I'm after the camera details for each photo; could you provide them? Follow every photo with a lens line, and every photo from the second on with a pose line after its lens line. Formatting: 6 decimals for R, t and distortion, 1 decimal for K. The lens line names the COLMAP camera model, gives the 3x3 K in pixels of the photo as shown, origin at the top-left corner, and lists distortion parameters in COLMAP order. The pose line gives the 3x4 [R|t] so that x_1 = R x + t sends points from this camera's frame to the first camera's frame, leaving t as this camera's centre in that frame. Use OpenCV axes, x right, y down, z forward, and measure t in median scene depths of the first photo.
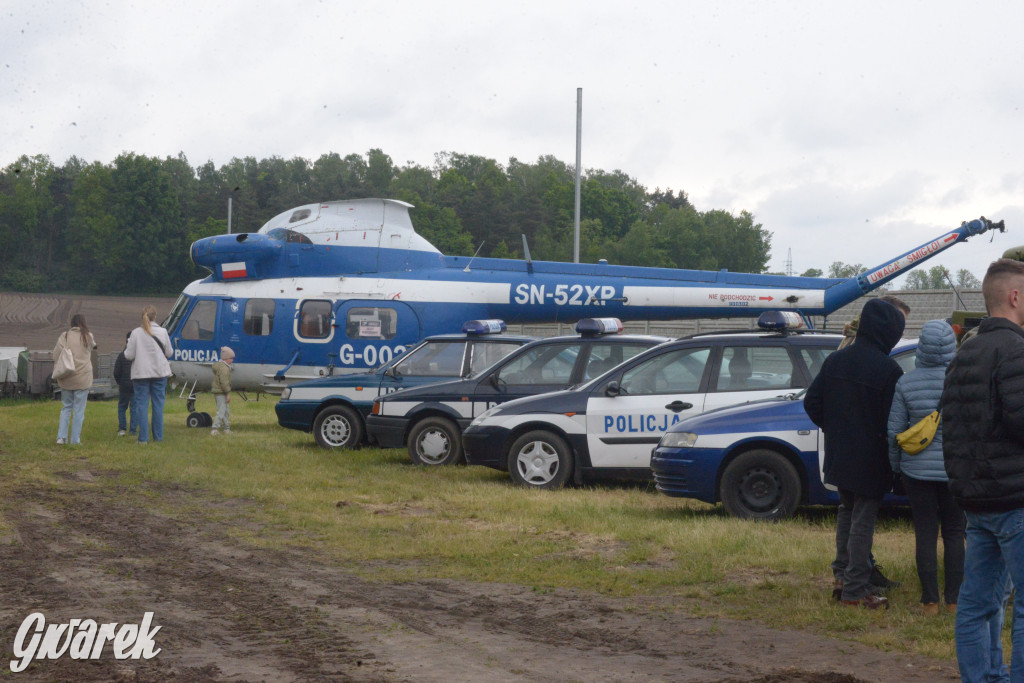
lens RADIAL K [[2996.6, 0, 512.0], [0, 2996.6, 341.5], [0, 0, 1]] dist [-0.107949, -0.381748]
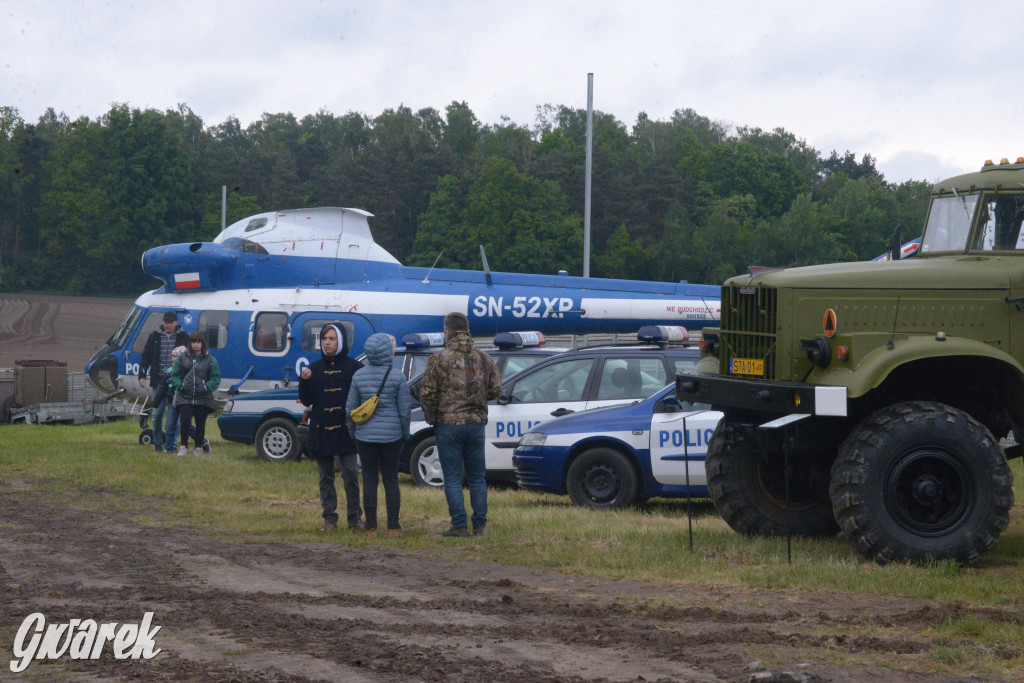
lens RADIAL K [[4390.4, 0, 512.0], [0, 4390.4, 341.5], [0, 0, 1]] dist [1.326610, 1.376770]
pose [[0.998946, 0.000210, -0.045897, 0.078075], [-0.000392, 0.999992, -0.003964, 0.001325], [0.045895, 0.003978, 0.998938, -0.423995]]
